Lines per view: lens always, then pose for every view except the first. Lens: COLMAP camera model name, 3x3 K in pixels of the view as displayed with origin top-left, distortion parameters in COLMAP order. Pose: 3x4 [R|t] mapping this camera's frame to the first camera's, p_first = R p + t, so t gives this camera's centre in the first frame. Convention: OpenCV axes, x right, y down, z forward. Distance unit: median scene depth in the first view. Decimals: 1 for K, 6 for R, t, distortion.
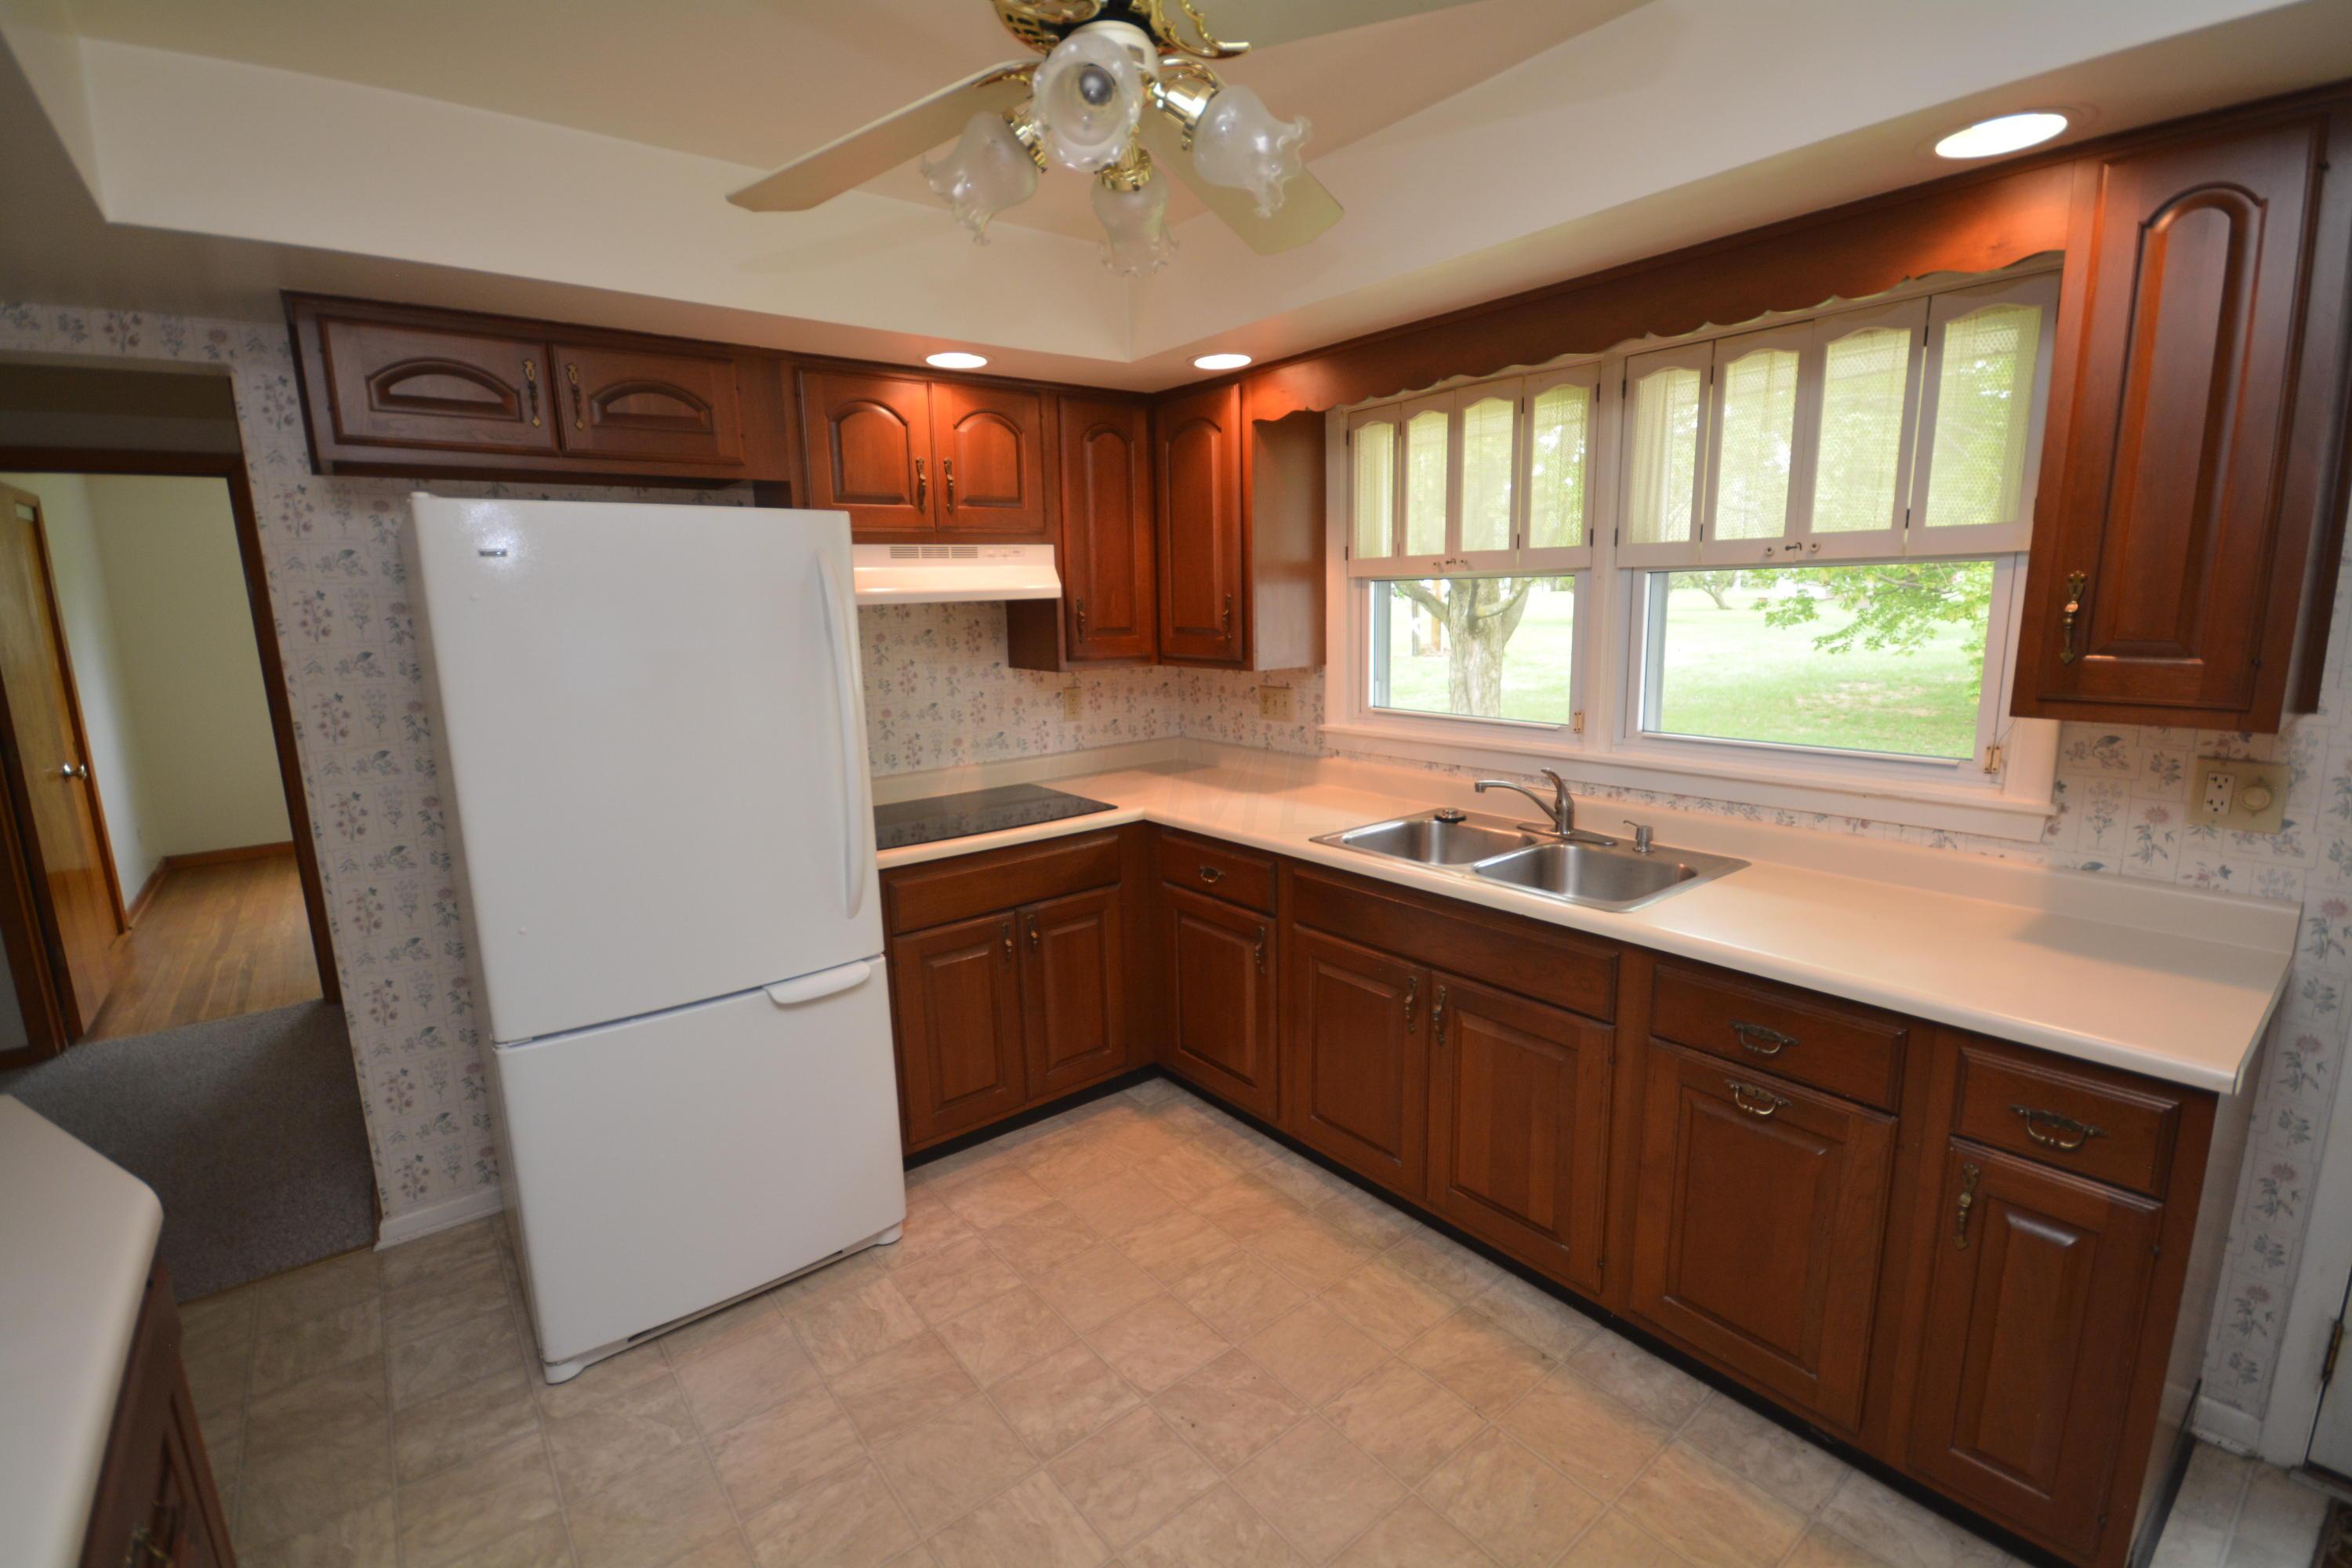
lens RADIAL K [[1032.9, 0, 1193.7], [0, 1032.9, 785.6], [0, 0, 1]] dist [-0.004128, 0.000036]
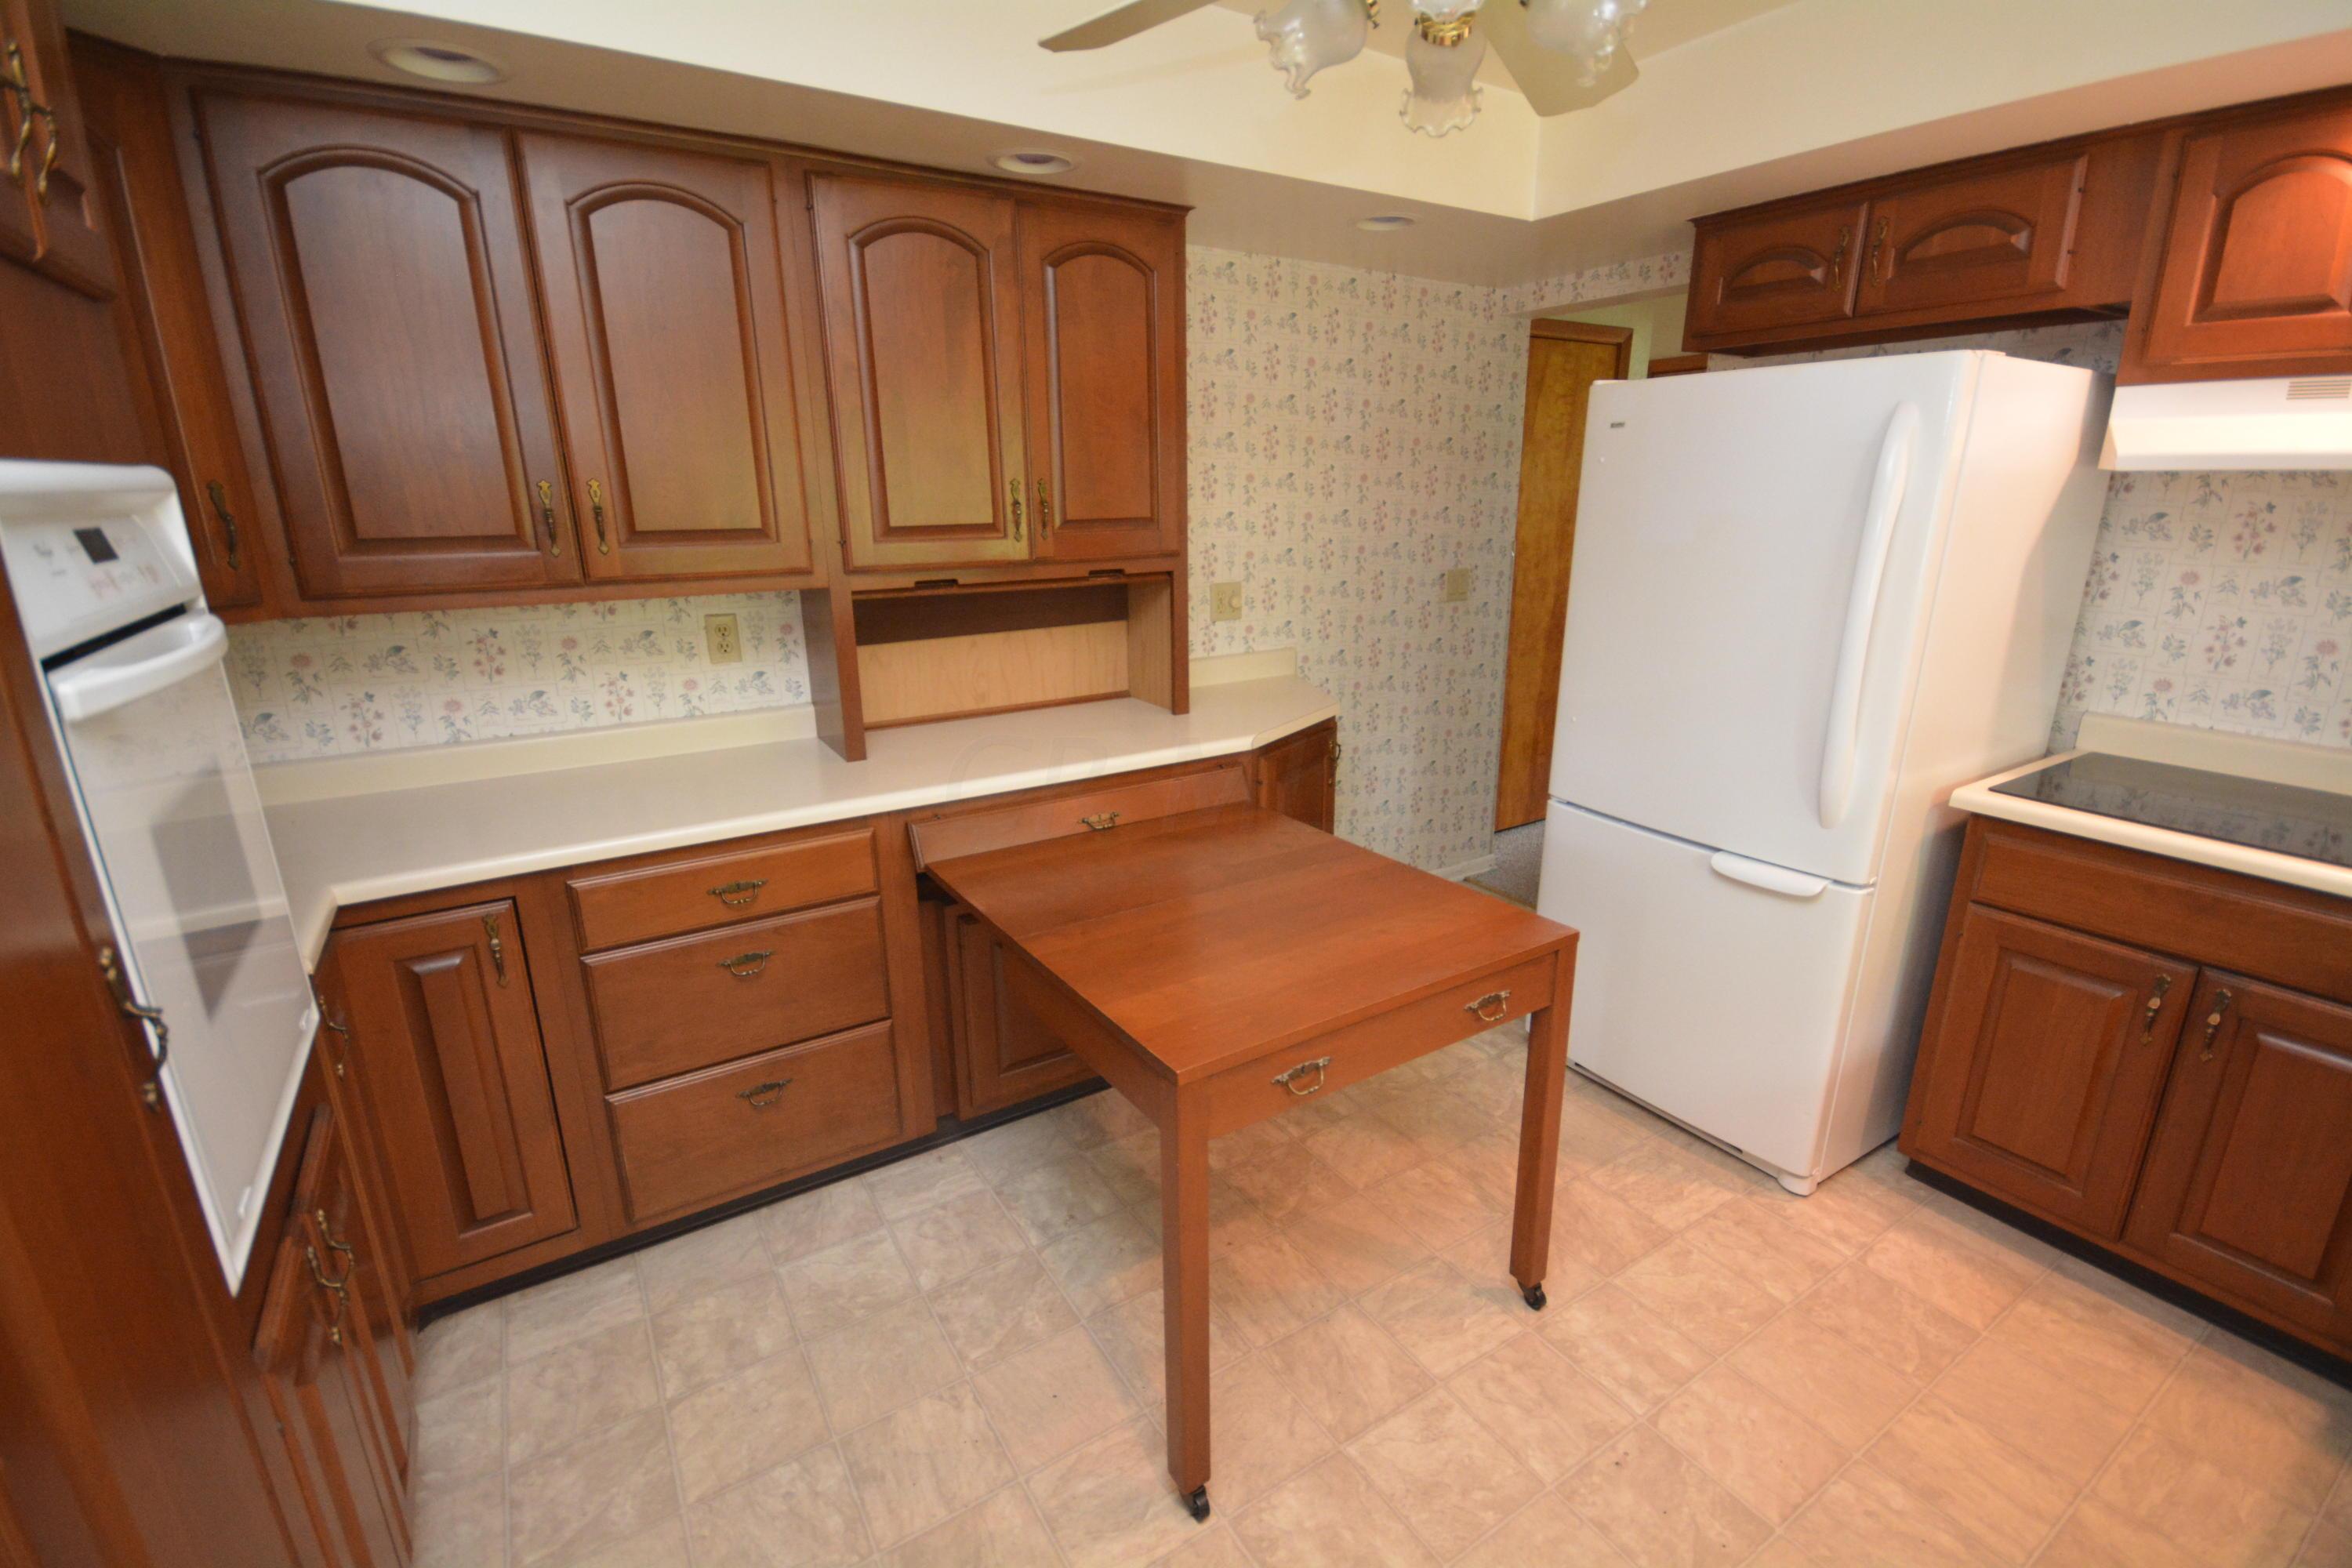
lens RADIAL K [[1032.9, 0, 1154.0], [0, 1032.9, 781.4], [0, 0, 1]] dist [-0.004128, 0.000036]
pose [[-0.118293, 0.303920, -0.945325, 0.562810], [-0.174211, 0.930891, 0.321080, -0.095039], [0.977577, 0.202667, -0.057172, 0.459833]]
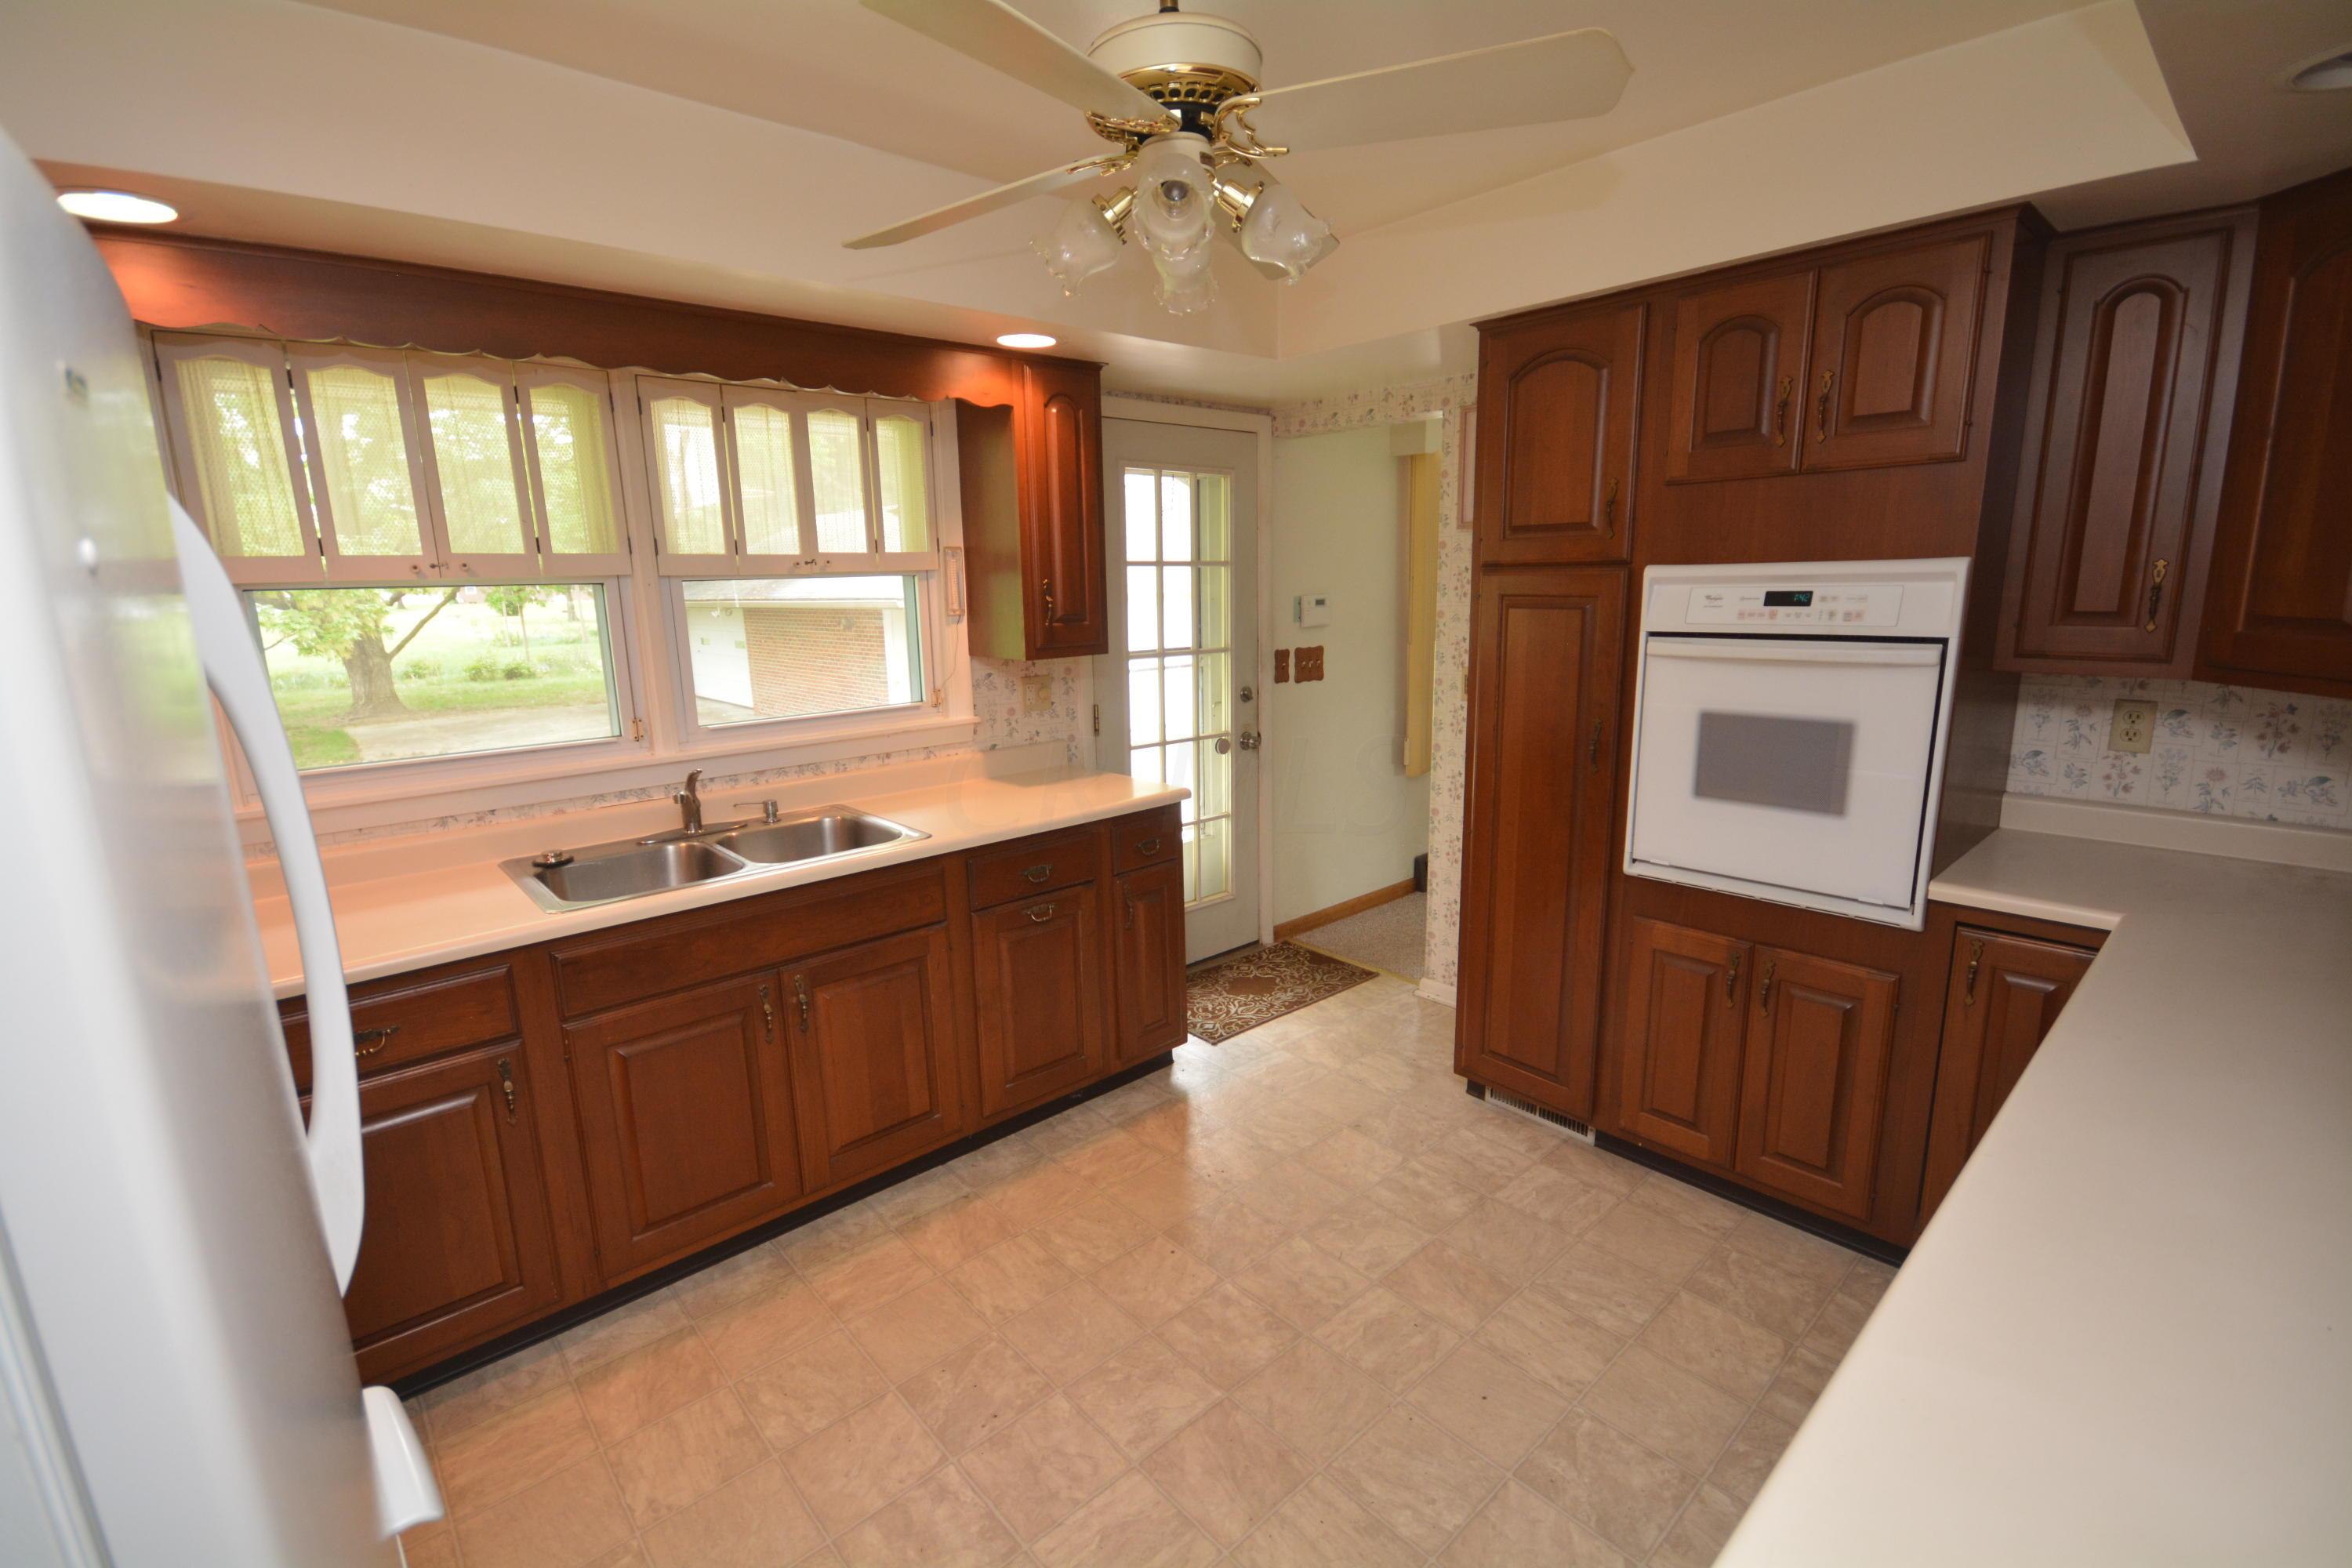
lens RADIAL K [[1032.9, 0, 1155.3], [0, 1032.9, 792.8], [0, 0, 1]] dist [-0.004128, 0.000036]
pose [[-0.044645, -0.180394, 0.982581, -0.728601], [0.209498, 0.960000, 0.185768, -0.094969], [-0.976789, 0.214142, -0.005067, 0.596542]]
